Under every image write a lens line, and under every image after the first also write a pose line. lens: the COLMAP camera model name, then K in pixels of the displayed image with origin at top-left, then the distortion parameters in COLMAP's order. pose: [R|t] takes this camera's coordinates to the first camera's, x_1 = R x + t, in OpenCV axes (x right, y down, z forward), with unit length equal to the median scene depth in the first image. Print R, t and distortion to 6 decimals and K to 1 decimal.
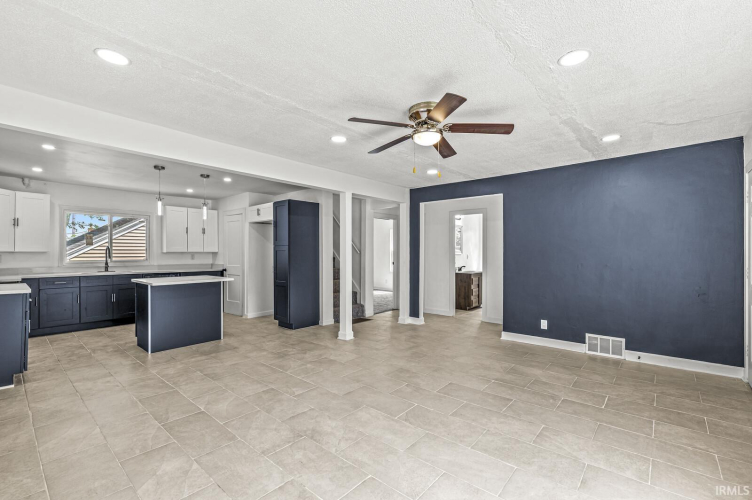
lens RADIAL K [[332.3, 0, 376.0], [0, 332.3, 250.0], [0, 0, 1]] dist [0.001281, 0.000130]
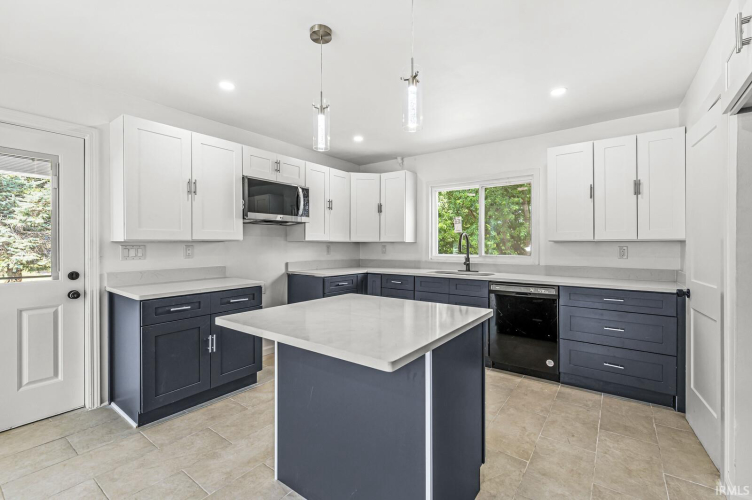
lens RADIAL K [[326.9, 0, 376.5], [0, 326.9, 243.9], [0, 0, 1]] dist [0.000273, -0.000182]
pose [[0.082553, 0.000164, -0.996587, -0.210170], [0.008467, 0.999964, 0.000866, 0.010120], [0.996551, -0.008509, 0.082549, 0.900944]]
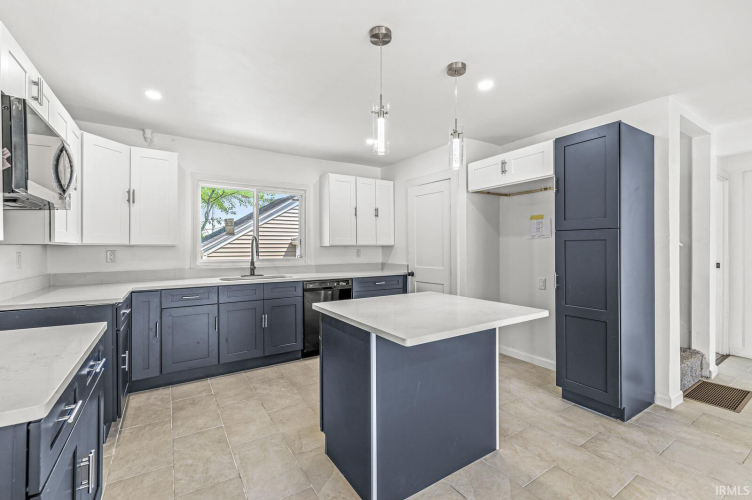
lens RADIAL K [[326.9, 0, 376.5], [0, 326.9, 243.9], [0, 0, 1]] dist [0.000273, -0.000182]
pose [[0.962439, -0.005914, -0.271432, -0.476786], [0.005476, 0.999982, -0.002371, 0.006995], [0.271441, 0.000795, 0.962455, 0.534498]]
